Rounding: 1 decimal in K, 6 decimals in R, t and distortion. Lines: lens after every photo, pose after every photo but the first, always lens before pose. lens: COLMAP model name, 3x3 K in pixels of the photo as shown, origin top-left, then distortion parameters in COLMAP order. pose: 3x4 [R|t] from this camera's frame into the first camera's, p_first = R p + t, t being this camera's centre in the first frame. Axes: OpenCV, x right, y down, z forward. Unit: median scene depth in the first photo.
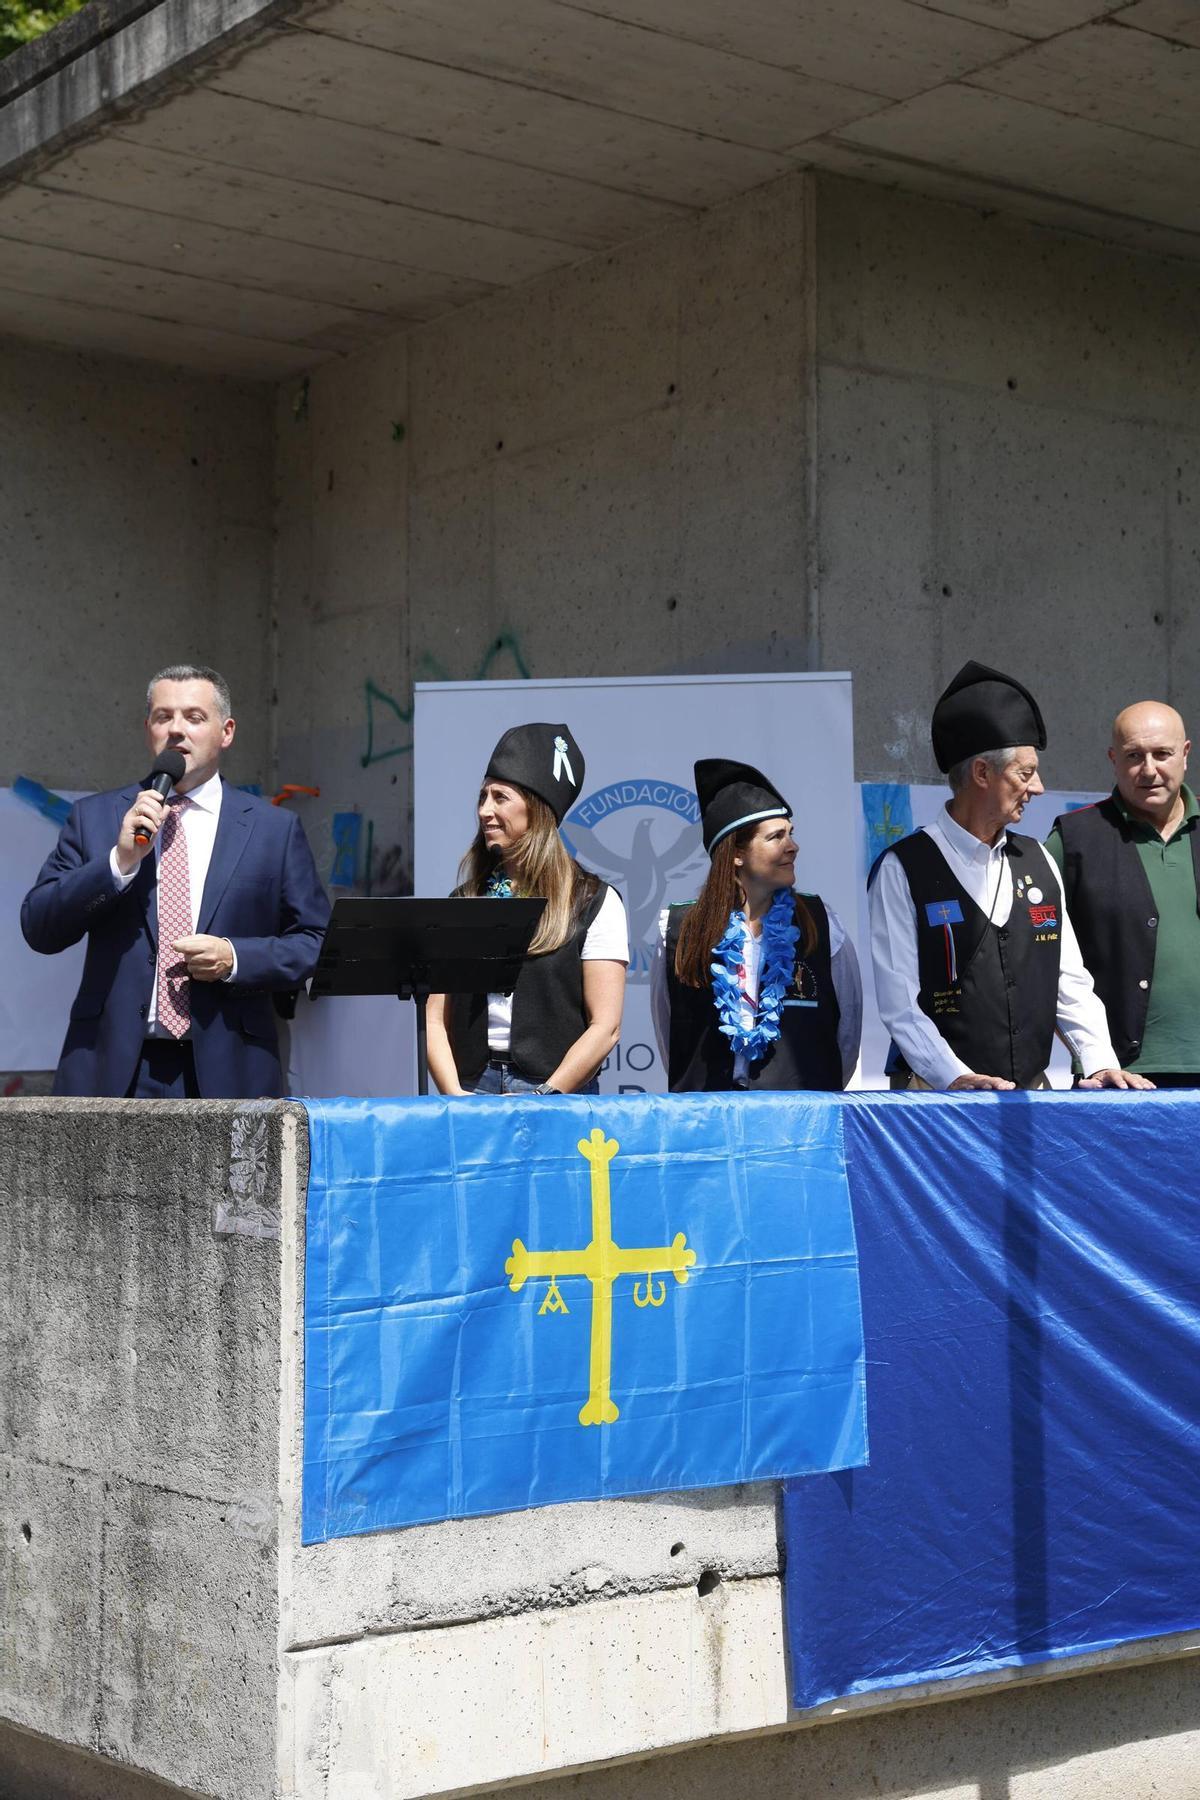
lens RADIAL K [[2834.8, 0, 550.1], [0, 2834.8, 905.9], [0, 0, 1]] dist [0.144167, 0.012592]
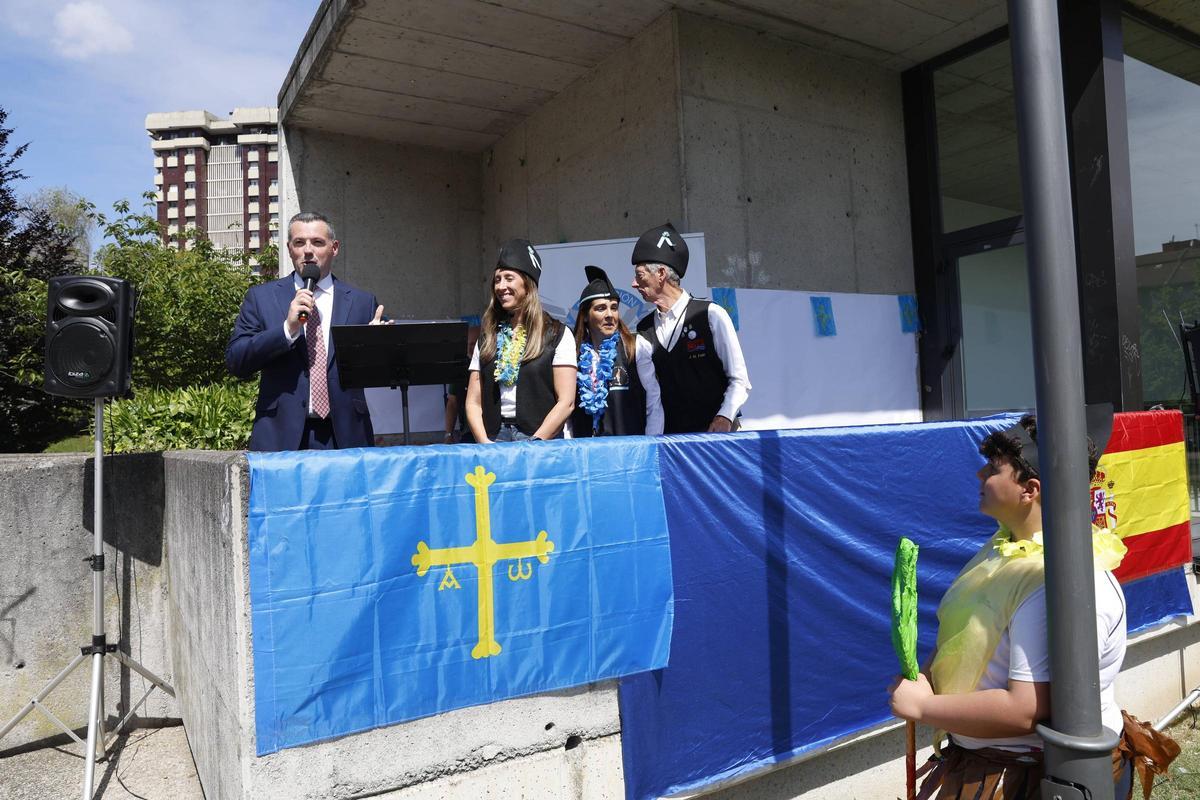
lens RADIAL K [[863.6, 0, 578.6], [0, 863.6, 415.8], [0, 0, 1]] dist [-0.120121, 0.095274]
pose [[0.993968, -0.035703, -0.103698, 0.111096], [0.040186, 0.998331, 0.041469, 0.032873], [0.102045, -0.045386, 0.993744, 0.518772]]
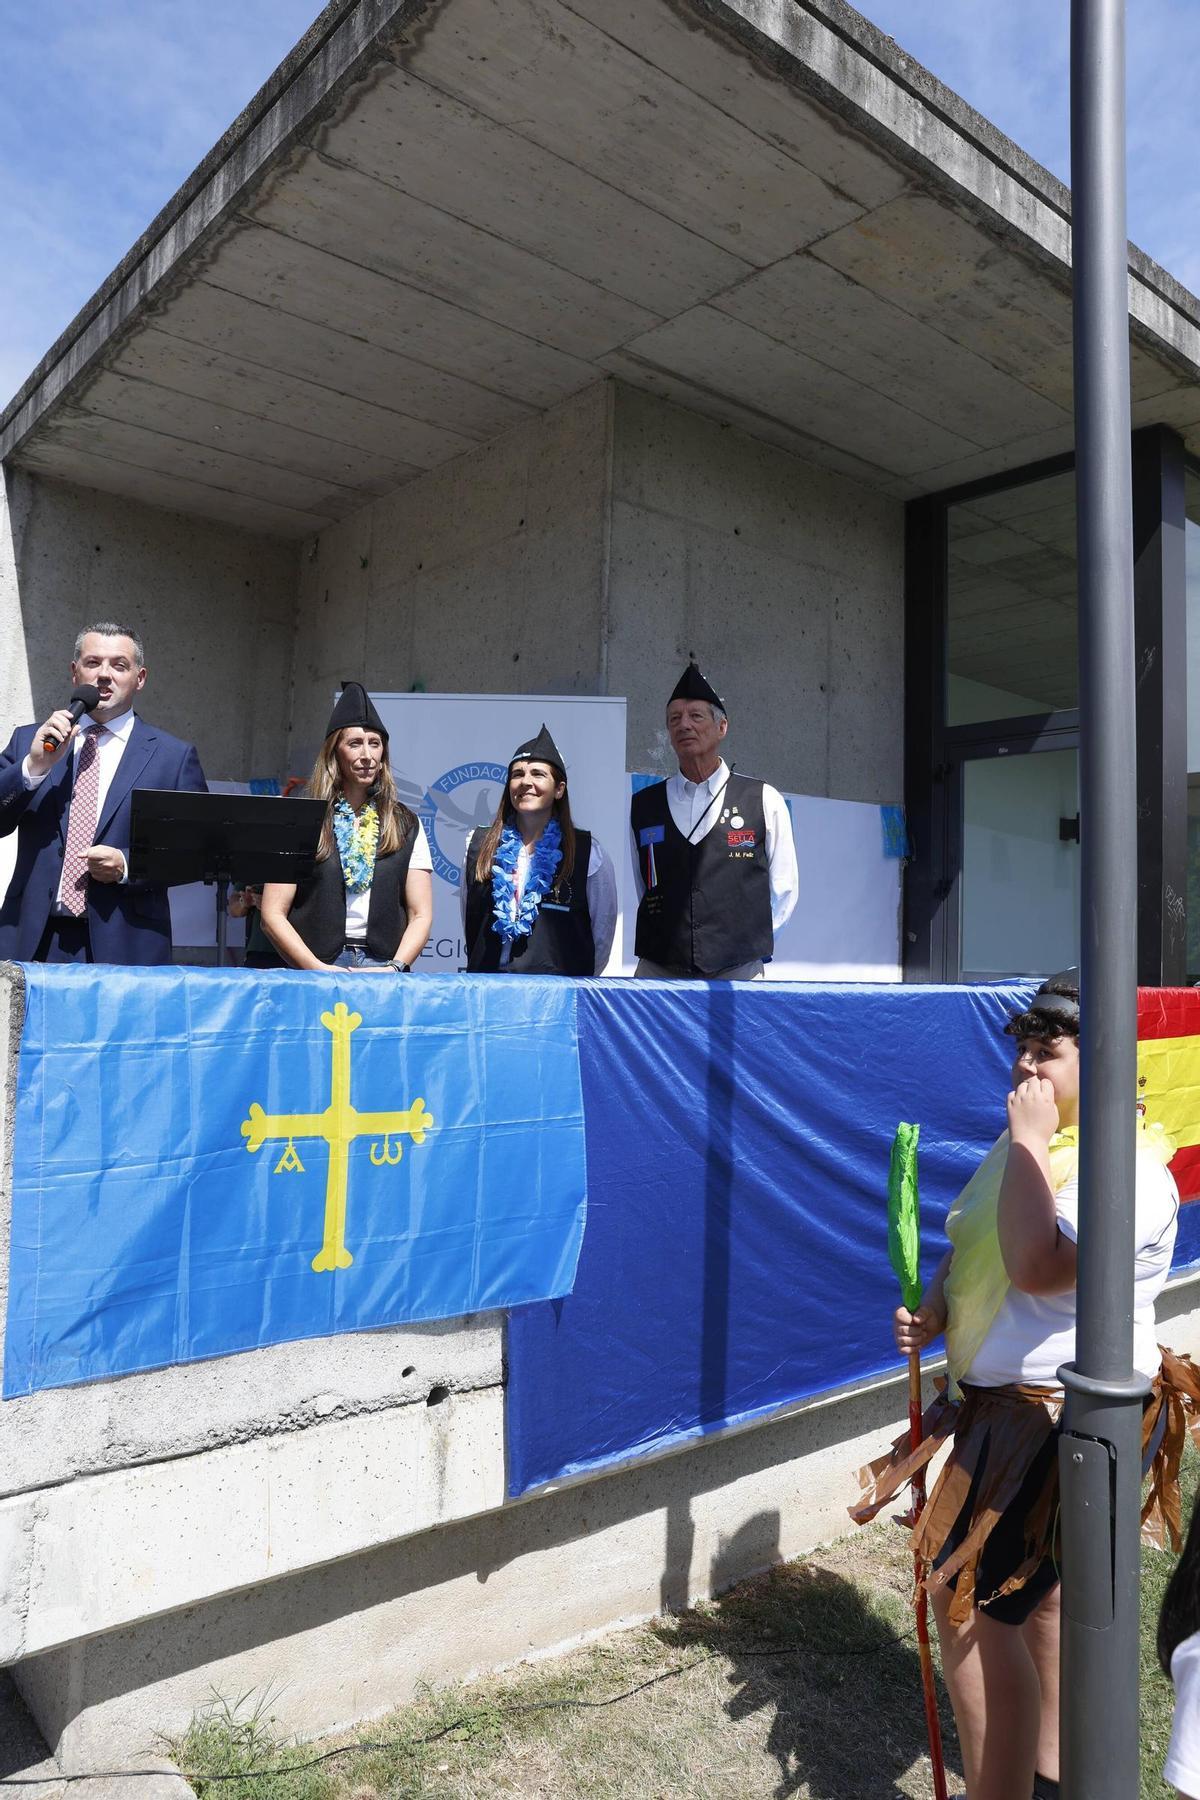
lens RADIAL K [[1295.4, 0, 600.0], [0, 1295.4, 900.0], [0, 0, 1]] dist [-0.120121, 0.095274]
pose [[0.997283, 0.038103, 0.063039, 0.078301], [-0.038596, 0.999233, 0.006620, 0.030159], [-0.062738, -0.009035, 0.997989, 0.471907]]
